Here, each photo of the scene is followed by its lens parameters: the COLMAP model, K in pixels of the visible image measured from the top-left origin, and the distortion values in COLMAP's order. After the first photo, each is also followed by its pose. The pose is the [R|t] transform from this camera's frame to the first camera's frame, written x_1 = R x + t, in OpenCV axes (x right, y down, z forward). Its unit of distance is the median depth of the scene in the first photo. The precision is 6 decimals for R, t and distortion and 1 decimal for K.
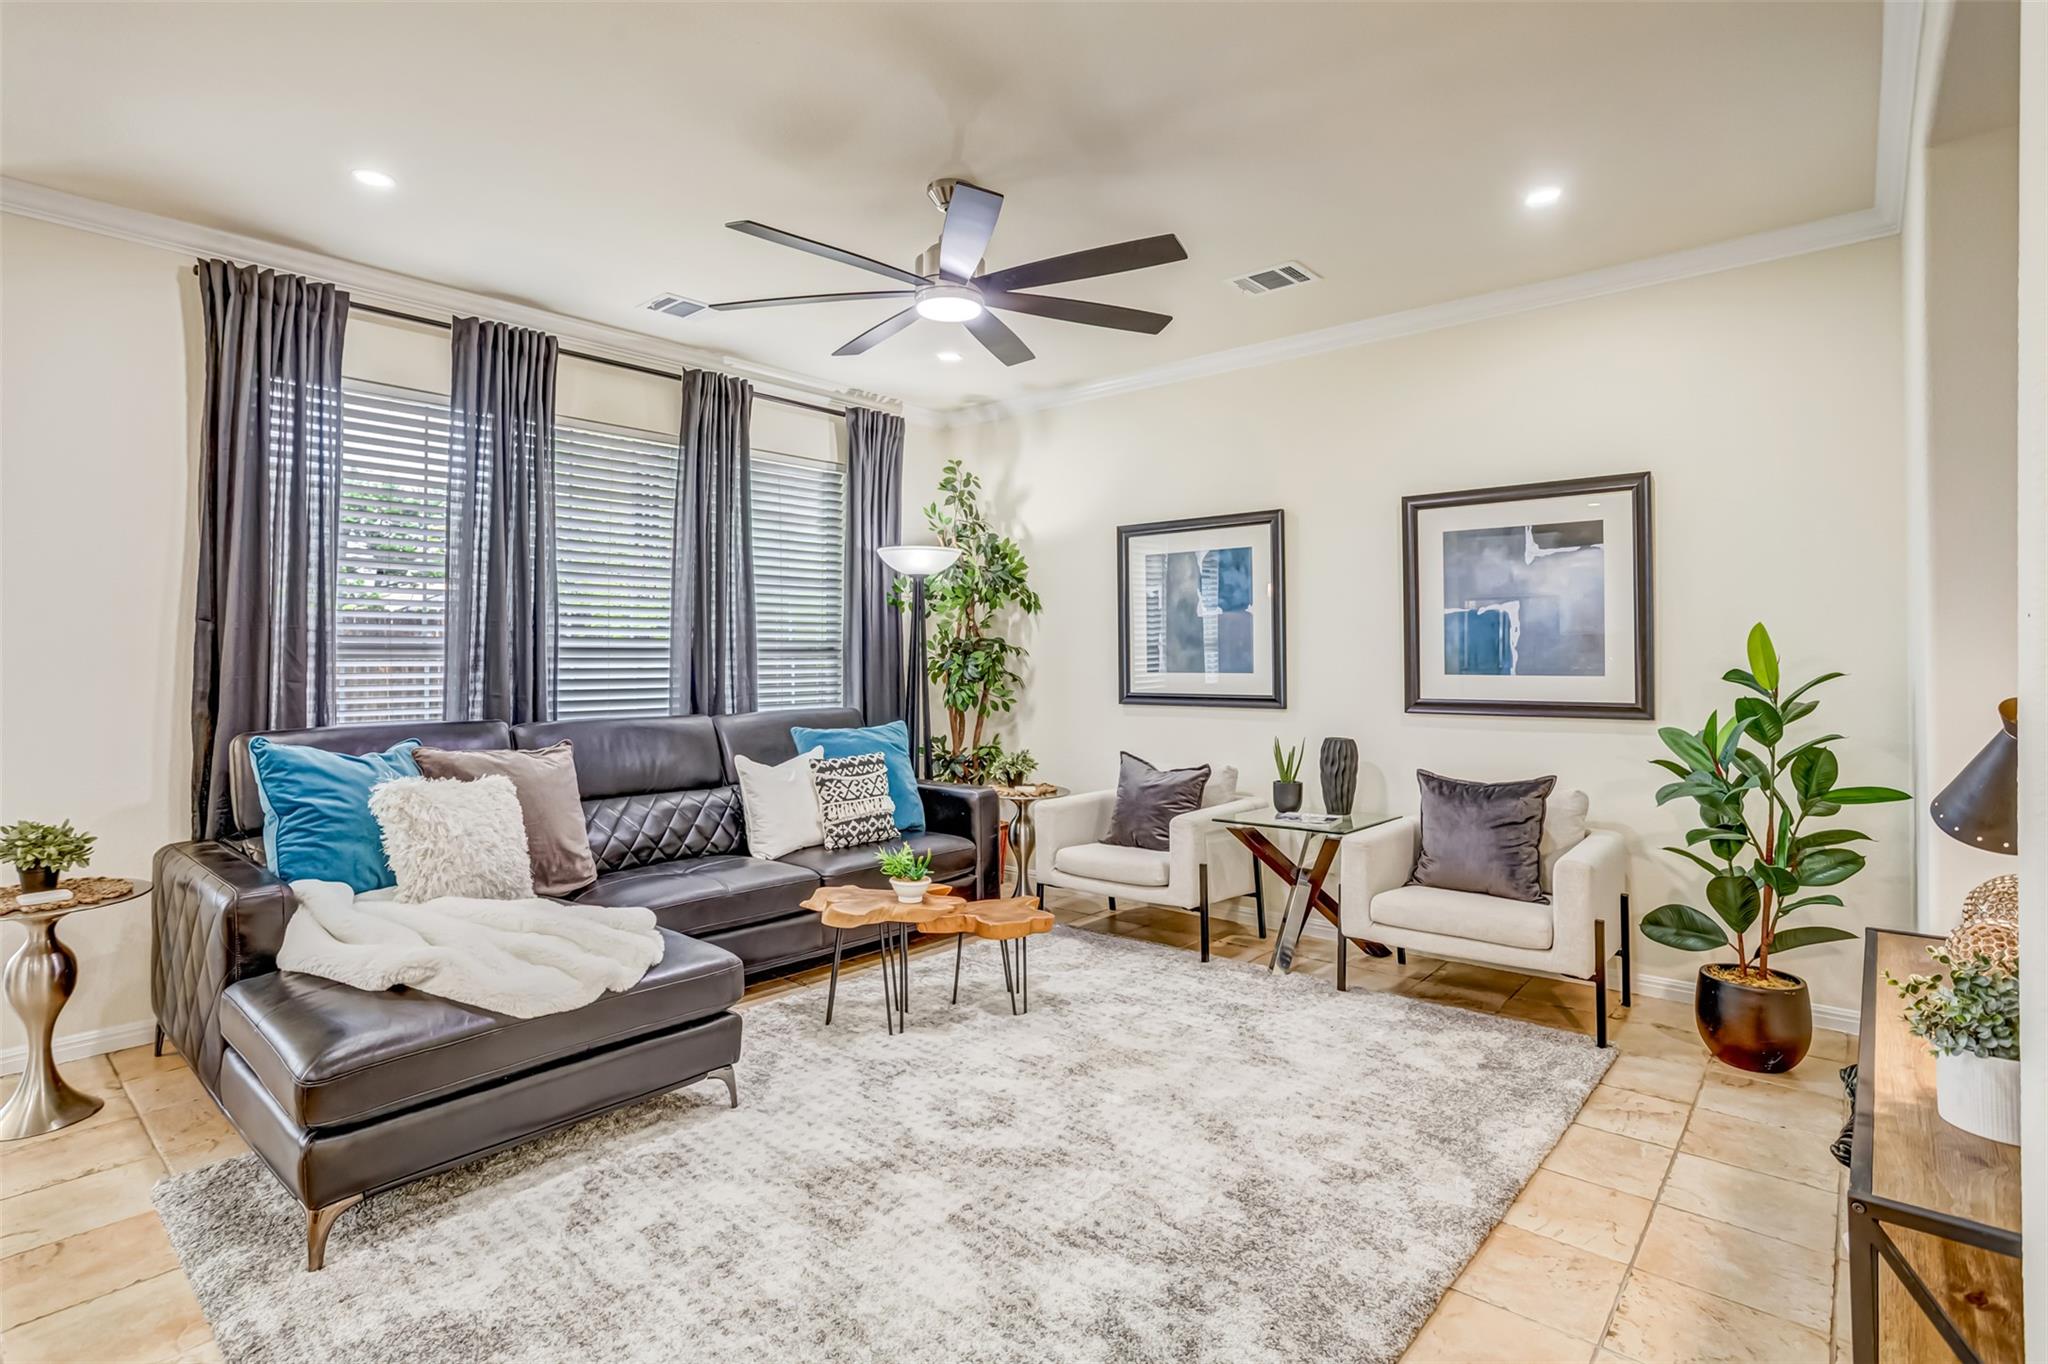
lens RADIAL K [[1018.3, 0, 1008.1], [0, 1018.3, 654.8], [0, 0, 1]] dist [-0.057297, 0.029793]
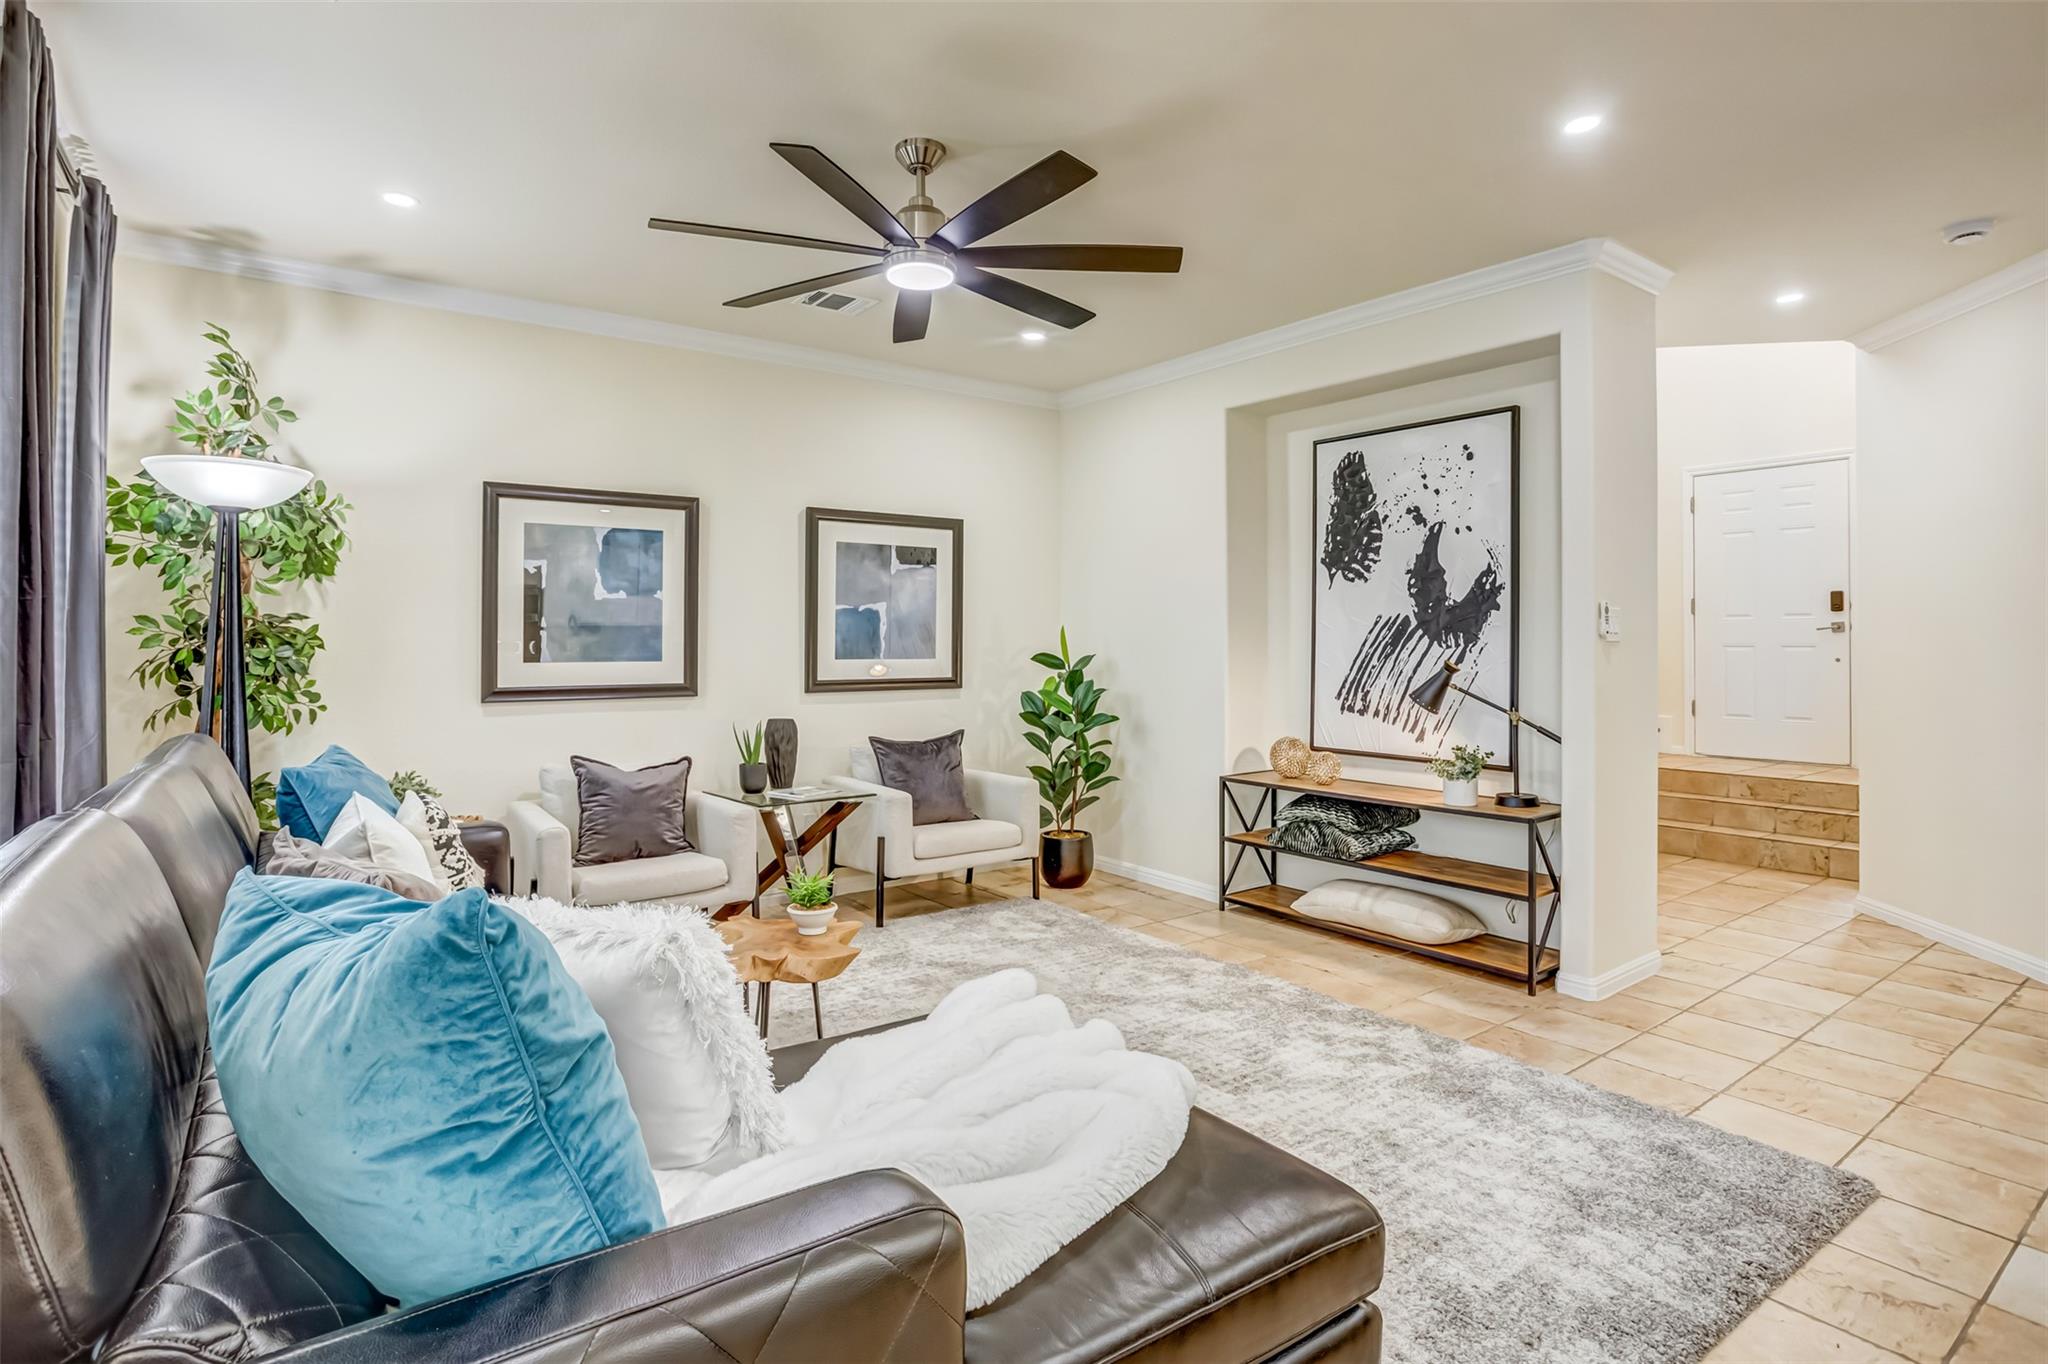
lens RADIAL K [[1018.3, 0, 1010.7], [0, 1018.3, 636.9], [0, 0, 1]] dist [-0.057297, 0.029793]
pose [[0.219237, 0.009502, 0.975625, -0.748079], [-0.002724, 0.999955, -0.009127, 0.003454], [-0.975668, -0.000657, 0.219252, 0.553677]]
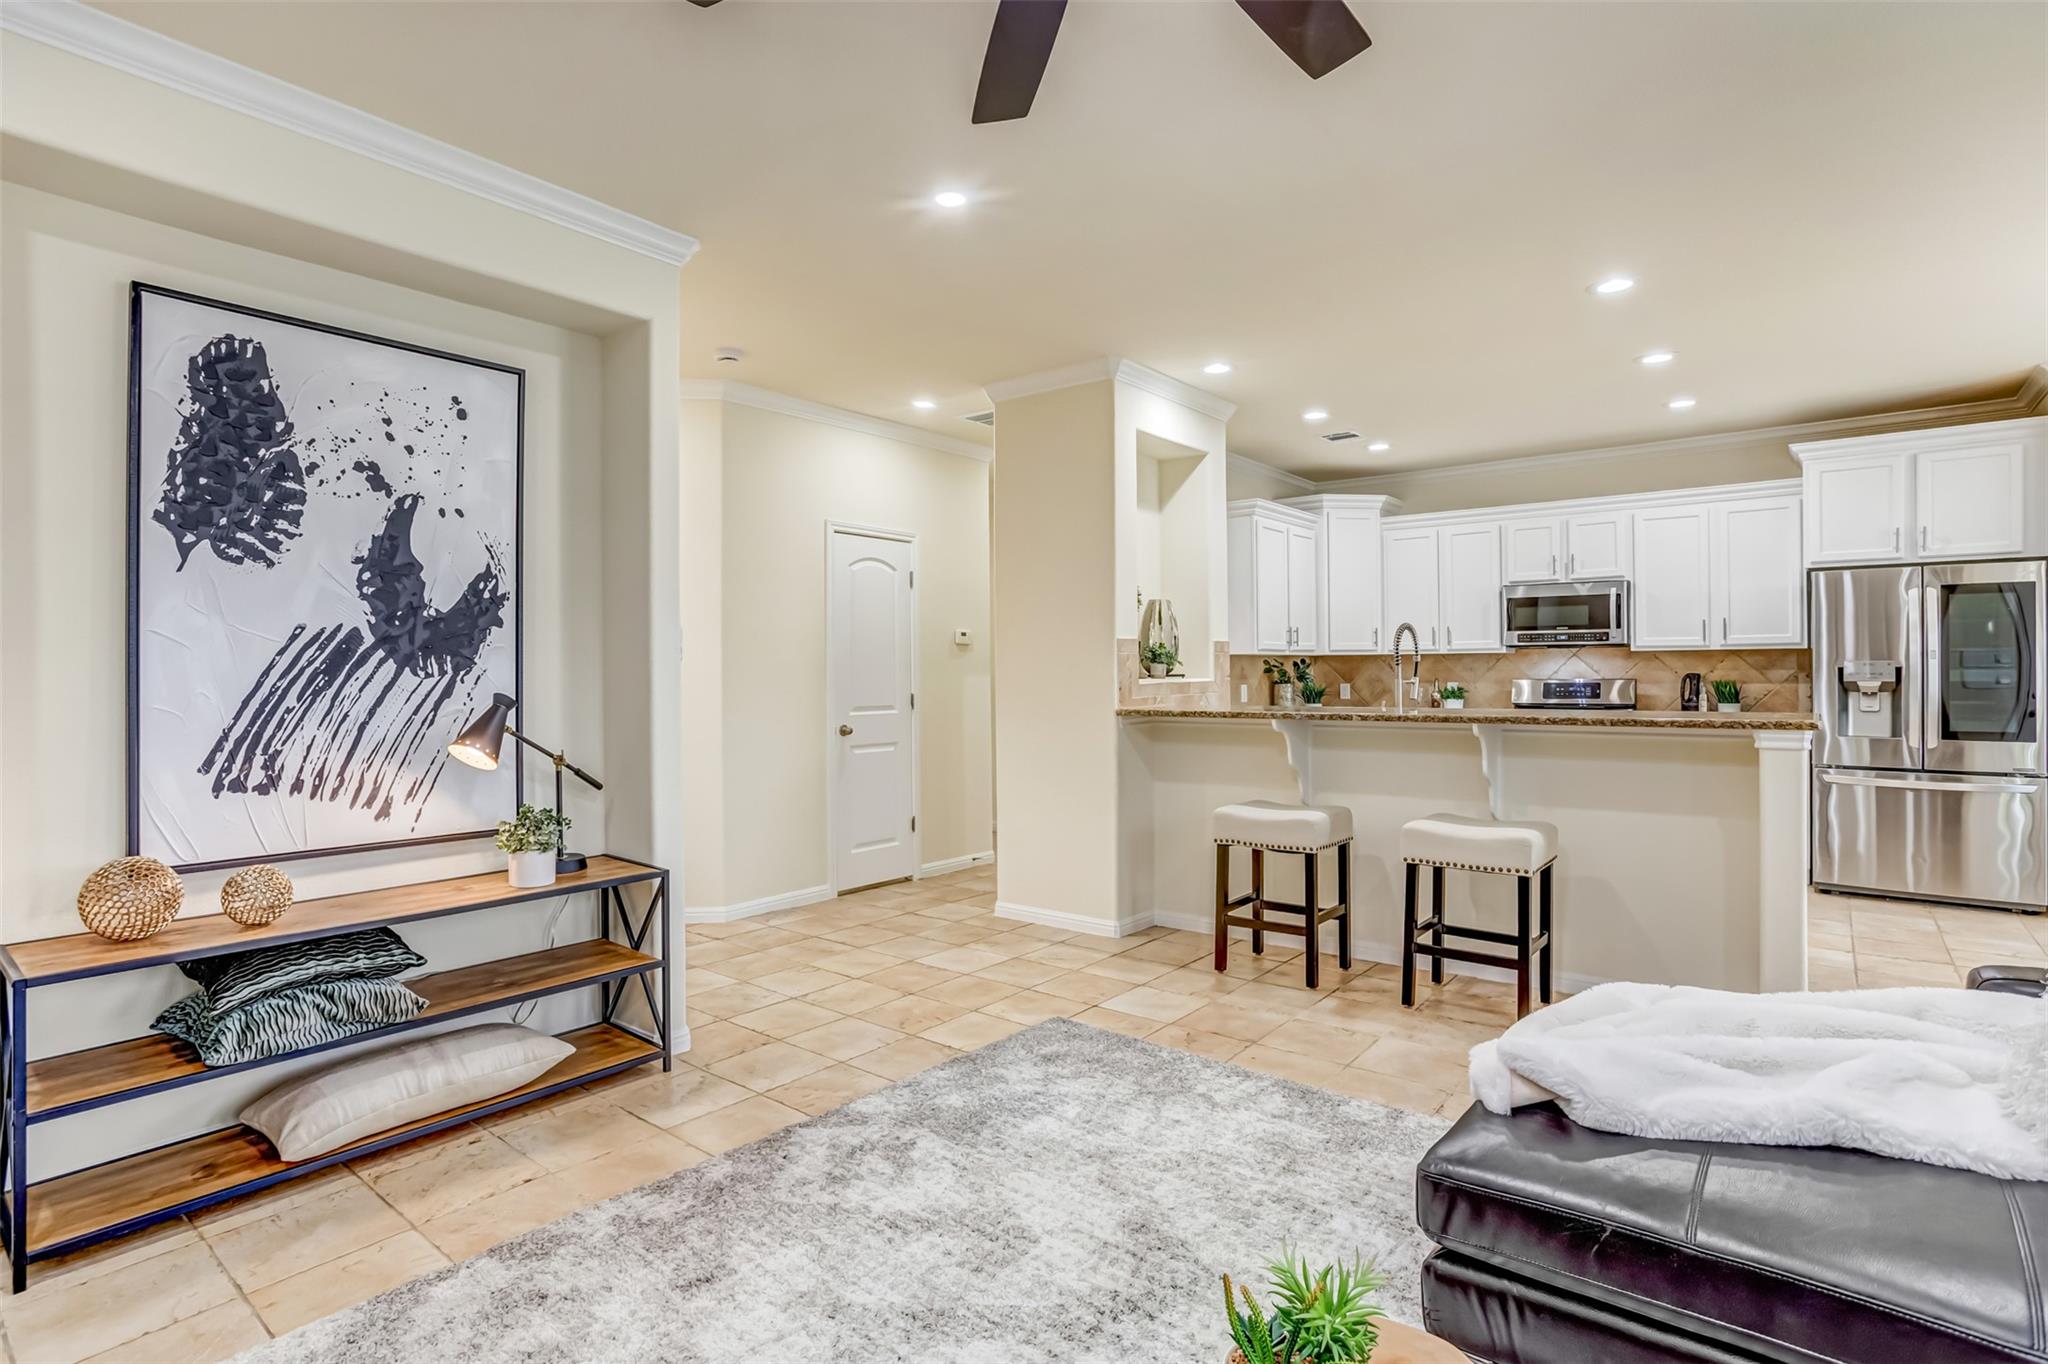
lens RADIAL K [[1018.3, 0, 1008.3], [0, 1018.3, 677.0], [0, 0, 1]] dist [-0.057297, 0.029793]
pose [[-0.999582, 0.008936, -0.027494, -0.003502], [0.008792, 0.999947, 0.005357, 0.003861], [0.027540, 0.005113, -0.999608, 1.100046]]
